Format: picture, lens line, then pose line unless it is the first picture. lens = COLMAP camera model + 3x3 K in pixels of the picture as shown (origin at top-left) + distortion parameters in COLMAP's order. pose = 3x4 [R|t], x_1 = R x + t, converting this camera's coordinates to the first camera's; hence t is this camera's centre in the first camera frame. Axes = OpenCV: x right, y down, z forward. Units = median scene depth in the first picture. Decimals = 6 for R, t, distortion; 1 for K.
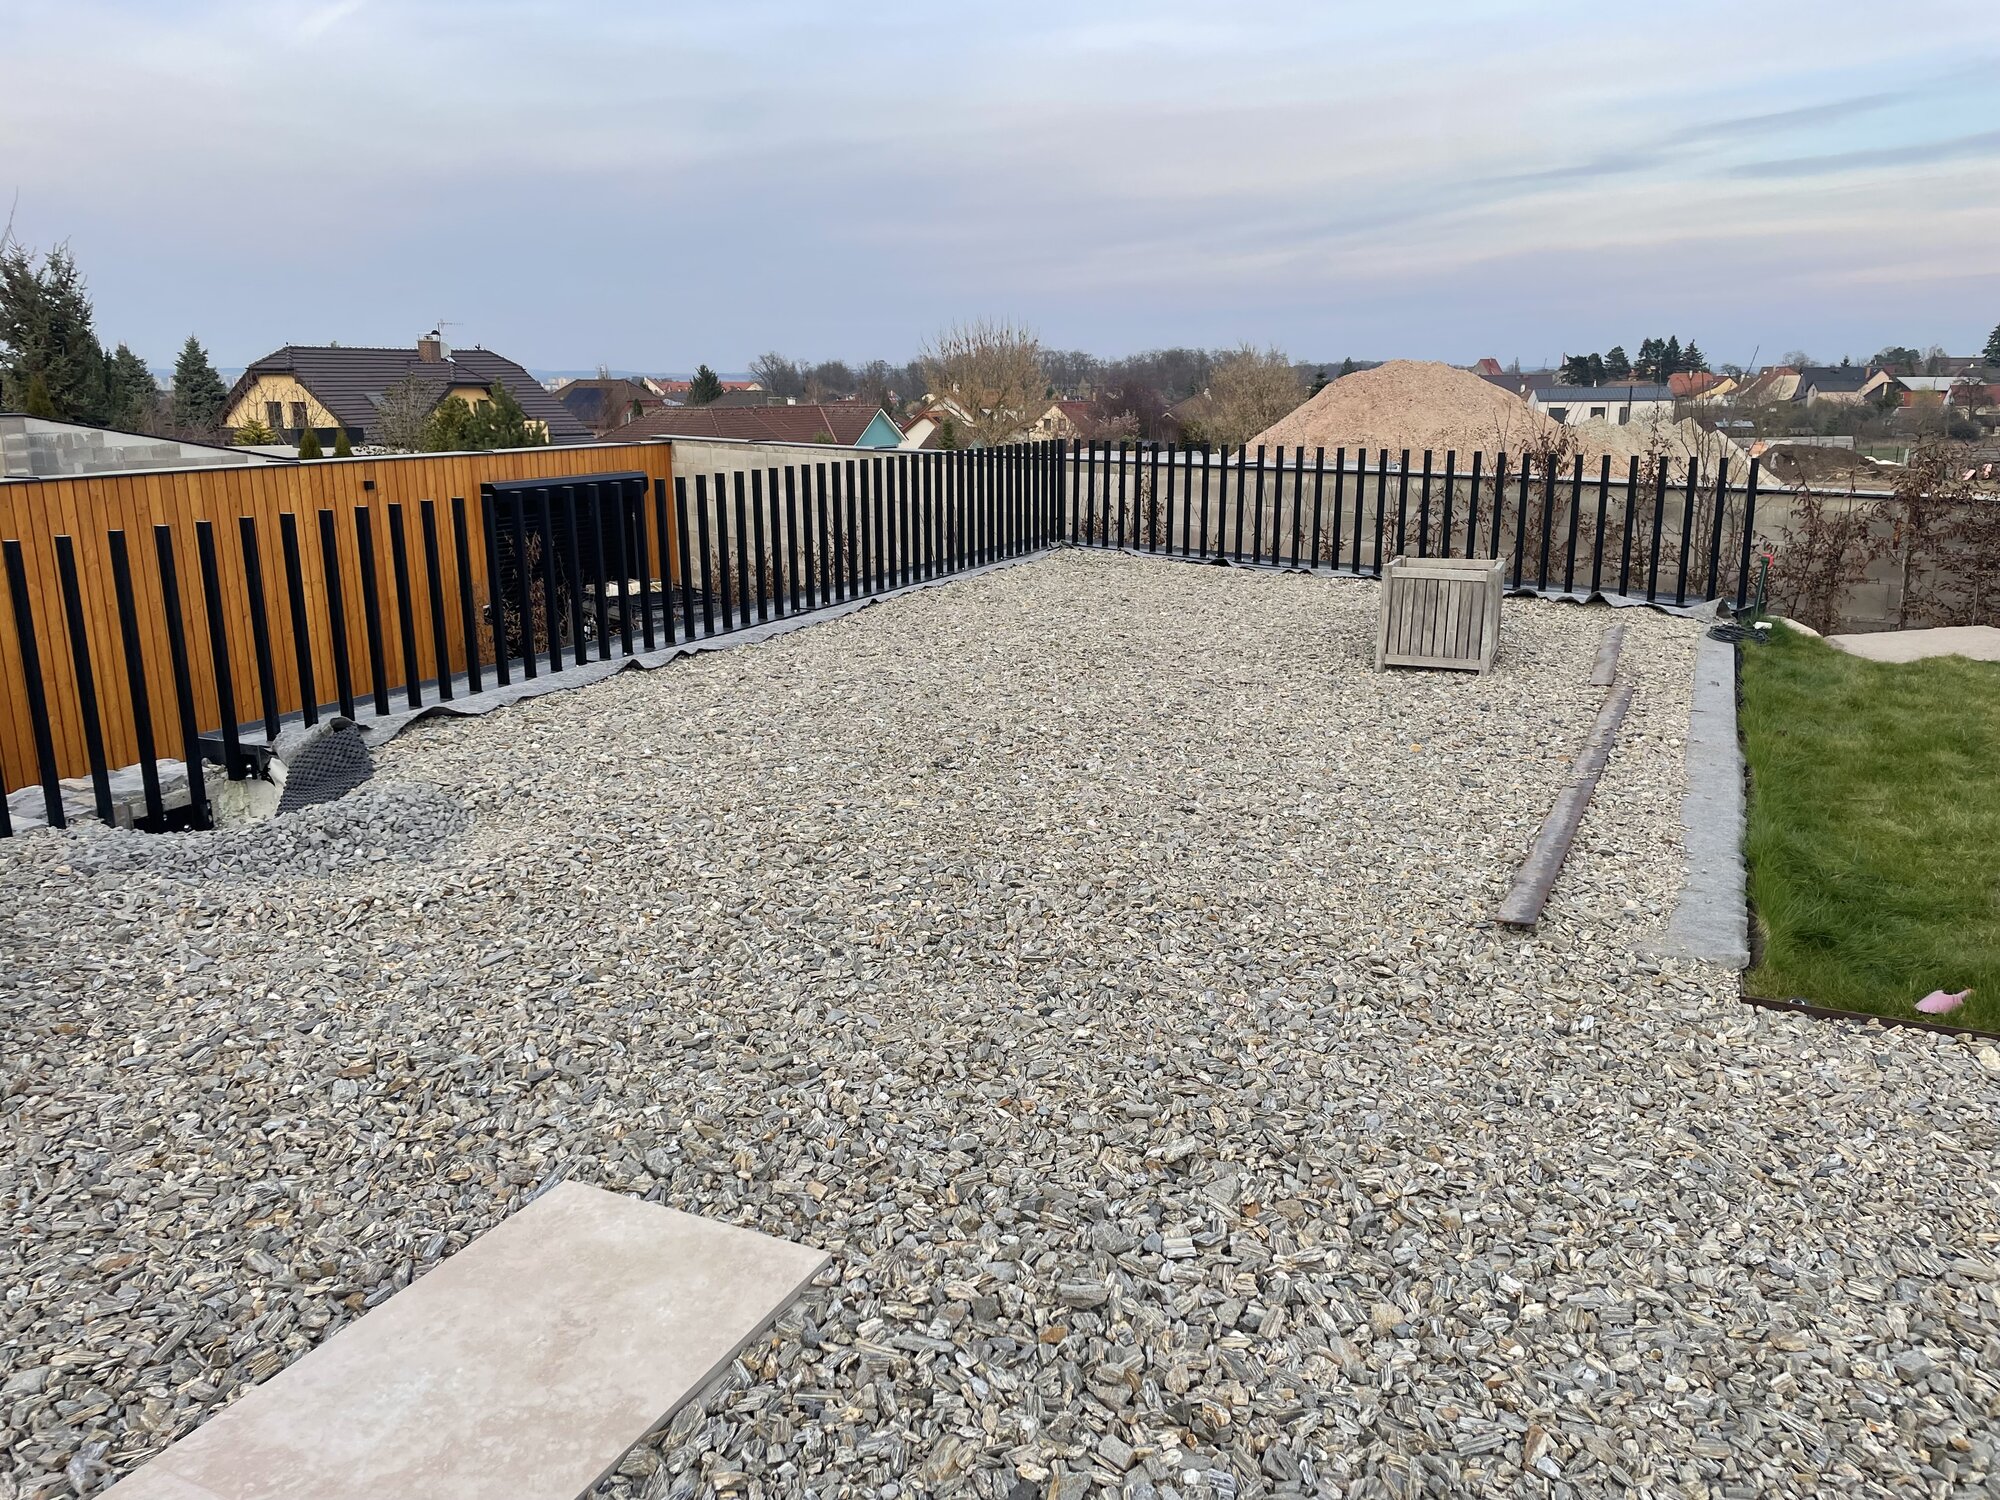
lens RADIAL K [[1492.8, 0, 1003.2], [0, 1492.8, 740.8], [0, 0, 1]] dist [0.094688, -0.116730]
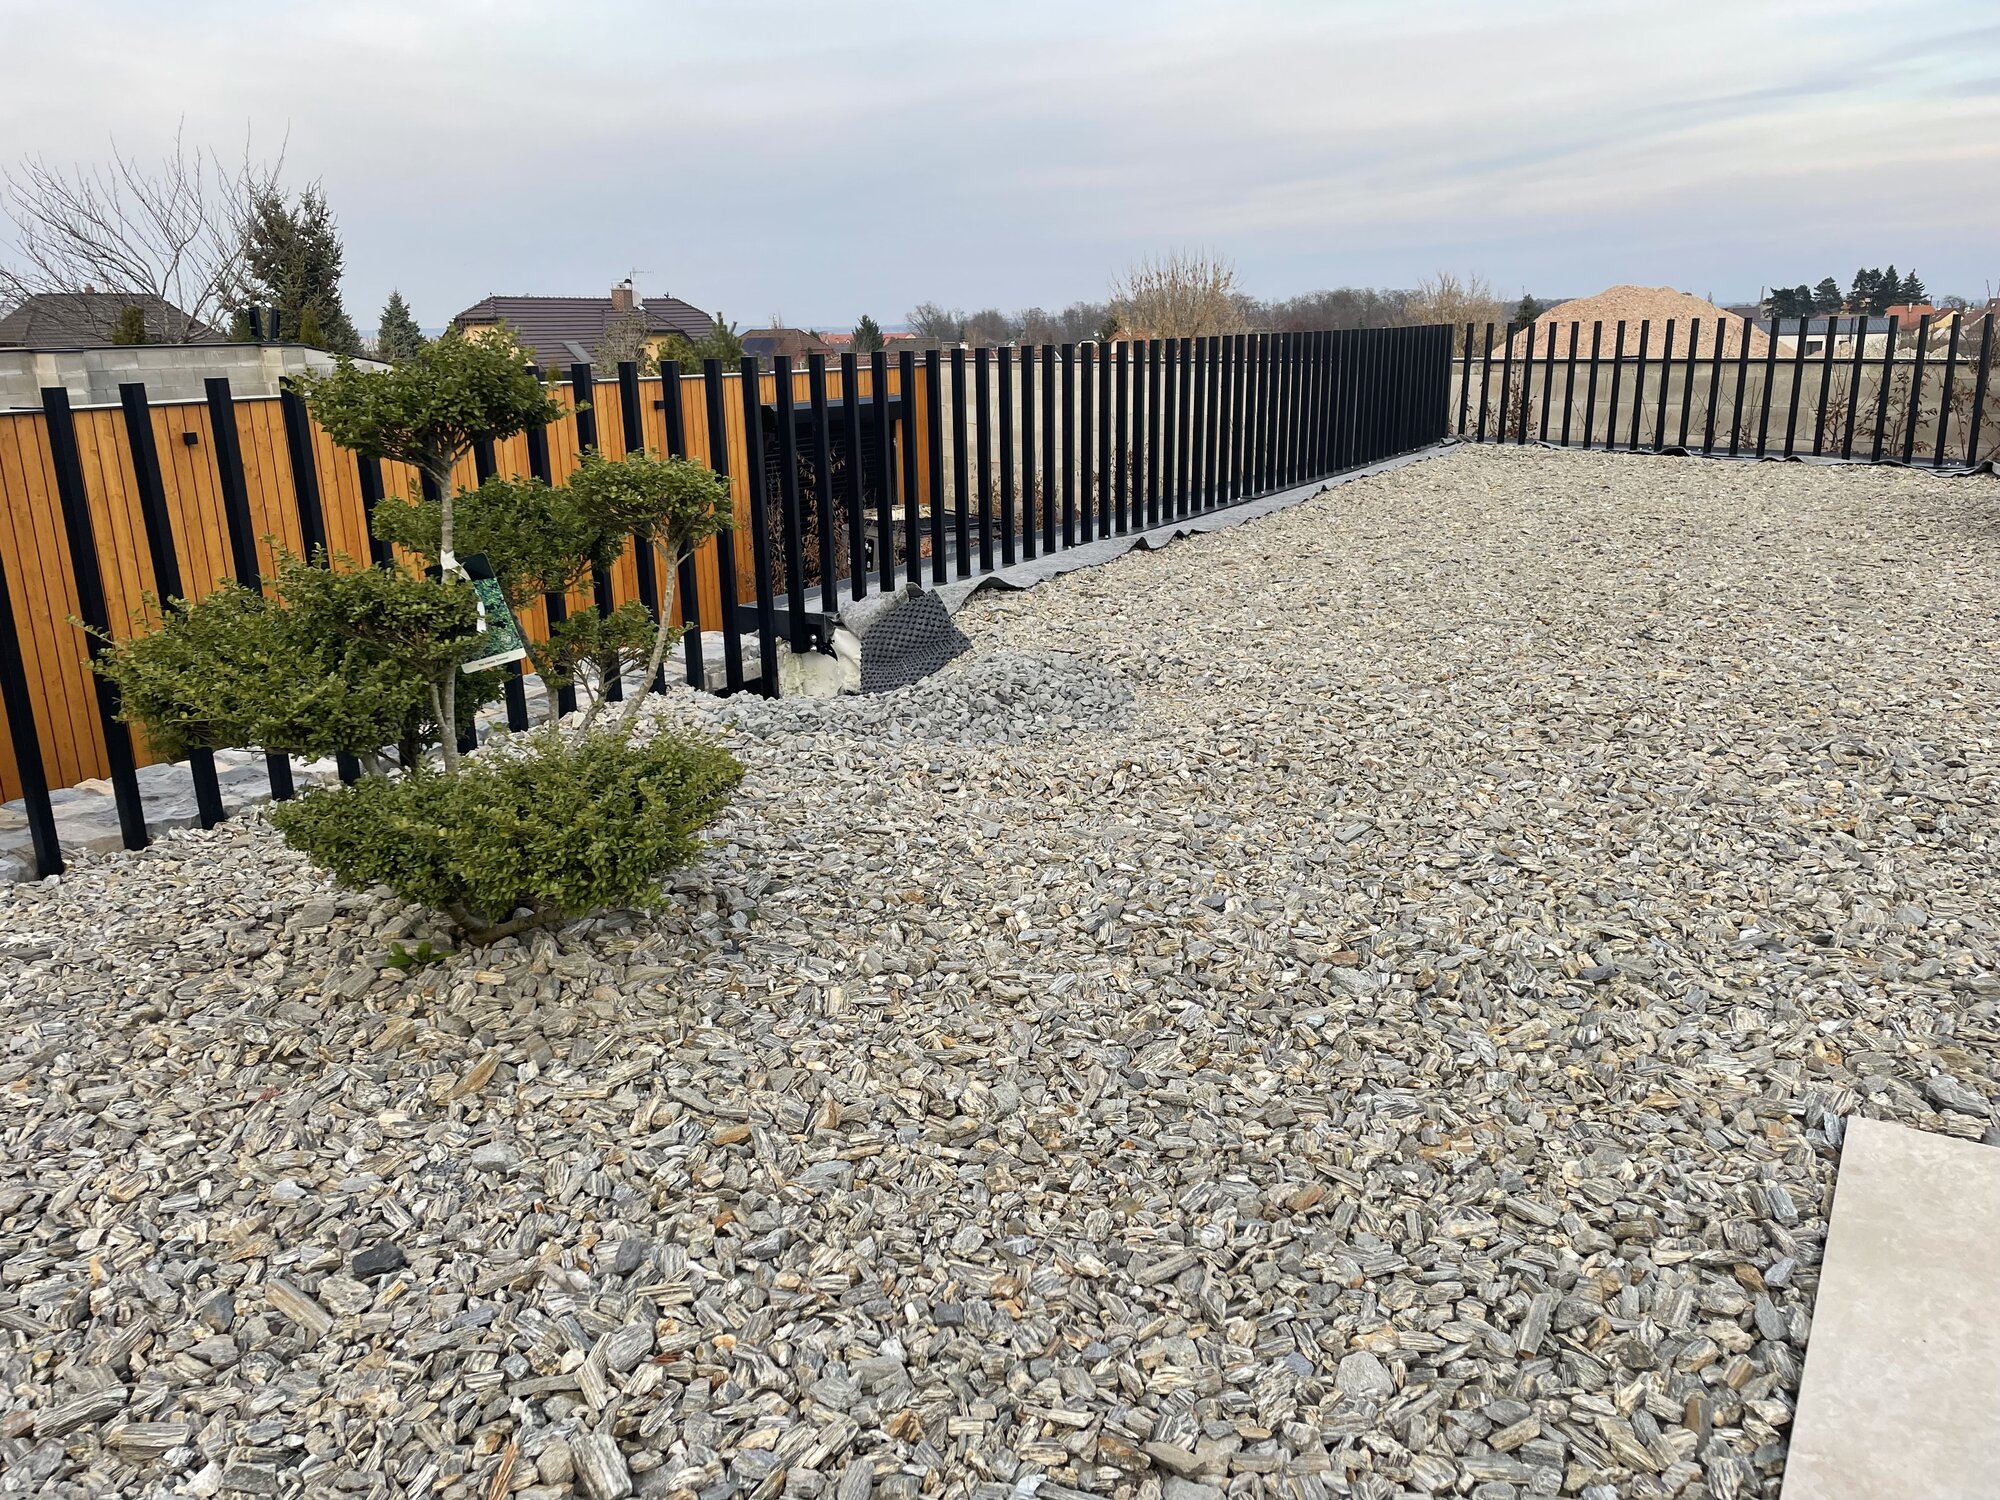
lens RADIAL K [[1490.5, 0, 992.9], [0, 1490.5, 754.0], [0, 0, 1]] dist [0.101236, -0.125290]
pose [[0.993695, 0.016336, -0.110917, -0.267694], [-0.011641, 0.999014, 0.042844, 0.043060], [0.111507, -0.041283, 0.992906, 0.117011]]
